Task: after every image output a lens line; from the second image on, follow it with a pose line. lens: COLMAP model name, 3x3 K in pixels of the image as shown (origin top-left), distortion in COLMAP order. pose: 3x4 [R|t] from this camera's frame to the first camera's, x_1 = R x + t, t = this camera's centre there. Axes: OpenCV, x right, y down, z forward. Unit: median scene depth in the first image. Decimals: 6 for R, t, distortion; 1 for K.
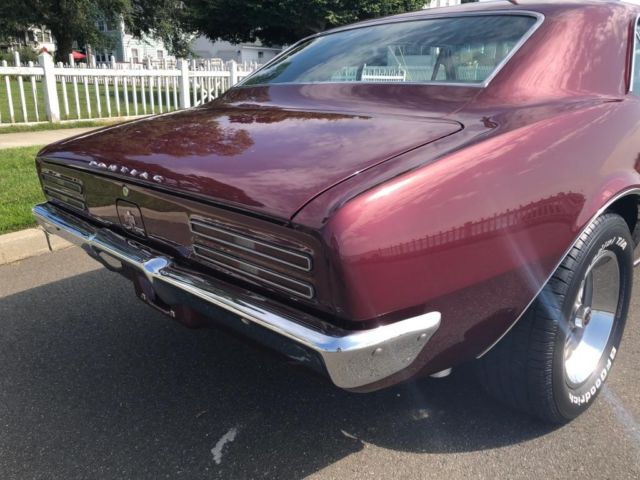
lens RADIAL K [[526.3, 0, 319.0], [0, 526.3, 230.9], [0, 0, 1]] dist [0.024433, -0.003835]
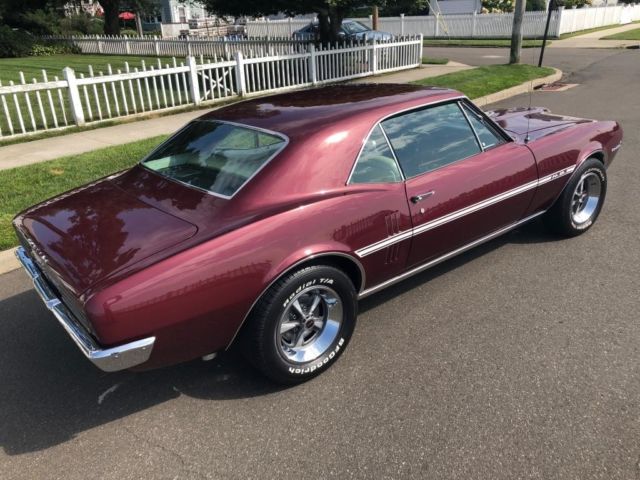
lens RADIAL K [[526.3, 0, 322.4], [0, 526.3, 231.5], [0, 0, 1]] dist [0.024433, -0.003835]
pose [[0.994122, -0.015734, -0.107119, 0.161848], [0.026216, 0.994923, 0.097166, -0.065602], [0.105047, -0.099403, 0.989487, -0.142624]]
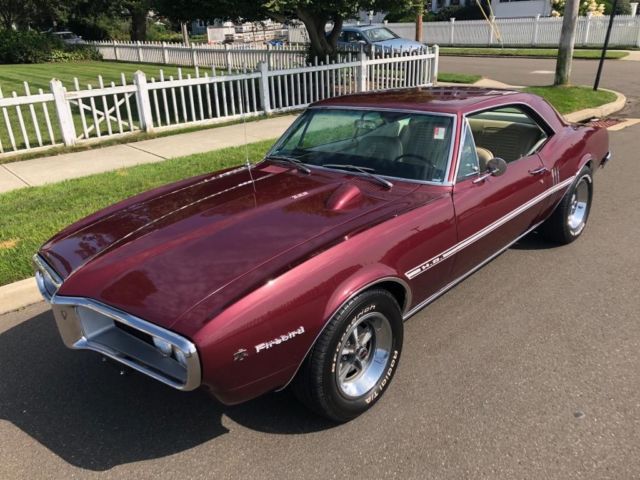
lens RADIAL K [[526.3, 0, 312.4], [0, 526.3, 229.6], [0, 0, 1]] dist [0.024433, -0.003835]
pose [[0.967533, 0.041094, -0.249383, 0.410997], [-0.019176, 0.995785, 0.089689, -0.207968], [0.252018, -0.081995, 0.964243, 0.340734]]
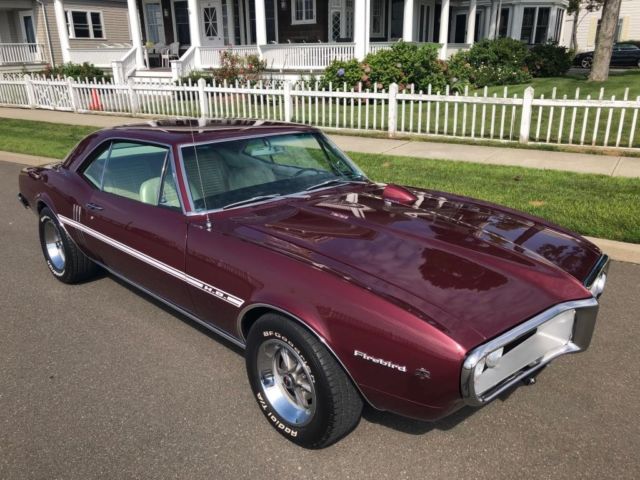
lens RADIAL K [[526.3, 0, 319.6], [0, 526.3, 237.9], [0, 0, 1]] dist [0.024433, -0.003835]
pose [[0.035127, 0.320264, -0.946677, 0.692083], [-0.271181, 0.914776, 0.299410, -0.233844], [0.961887, 0.246204, 0.118983, 0.439302]]
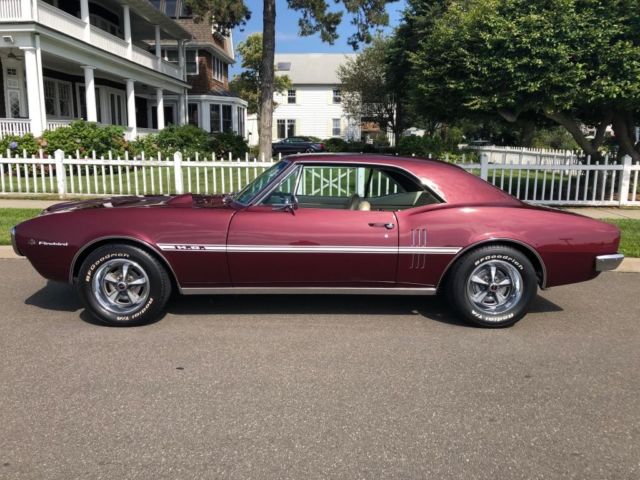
lens RADIAL K [[526.3, 0, 318.6], [0, 526.3, 234.4], [0, 0, 1]] dist [0.024433, -0.003835]
pose [[0.510872, 0.133346, -0.849252, 0.924169], [-0.244979, 0.969516, 0.004861, -0.199730], [0.824012, 0.205565, 0.527965, 0.548071]]
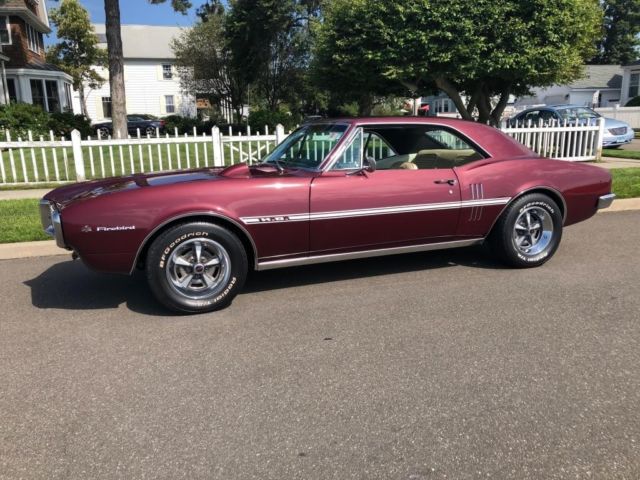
lens RADIAL K [[526.3, 0, 319.7], [0, 526.3, 233.1], [0, 0, 1]] dist [0.024433, -0.003835]
pose [[0.766908, 0.101925, -0.633612, 0.756786], [-0.150571, 0.988325, -0.023262, -0.133072], [0.623843, 0.113243, 0.773302, 0.364688]]
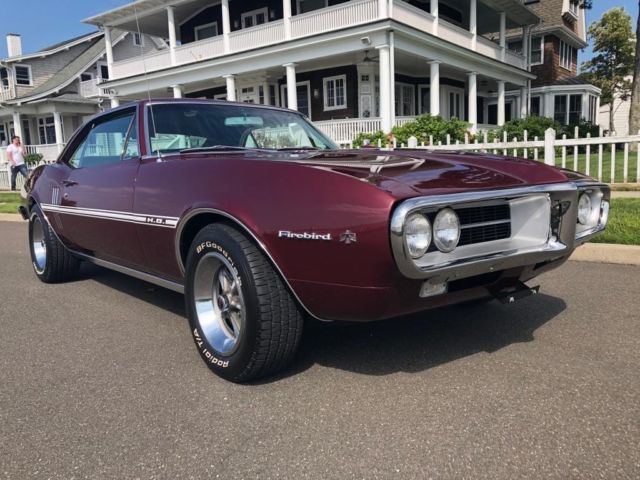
lens RADIAL K [[526.3, 0, 315.6], [0, 526.3, 233.9], [0, 0, 1]] dist [0.024433, -0.003835]
pose [[-0.054435, 0.126432, -0.990481, 0.682192], [-0.245329, 0.959852, 0.136005, -0.129293], [0.967910, 0.250397, -0.021232, 0.532605]]
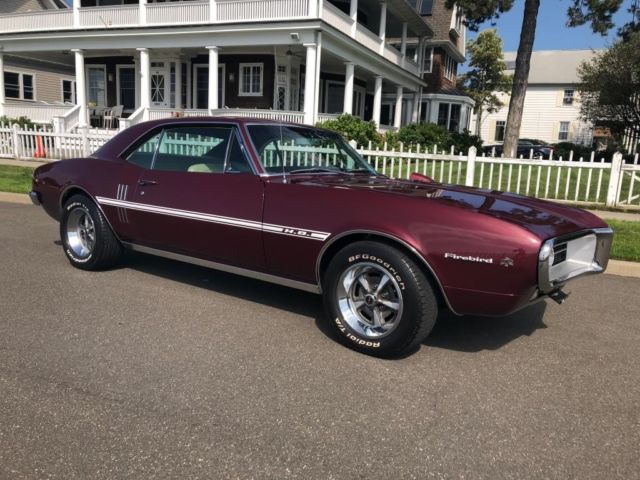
lens RADIAL K [[526.3, 0, 325.6], [0, 526.3, 239.2], [0, 0, 1]] dist [0.024433, -0.003835]
pose [[0.193994, 0.173650, -0.965511, 0.767338], [-0.323498, 0.940480, 0.104150, -0.112209], [0.926129, 0.292137, 0.238622, 0.342042]]
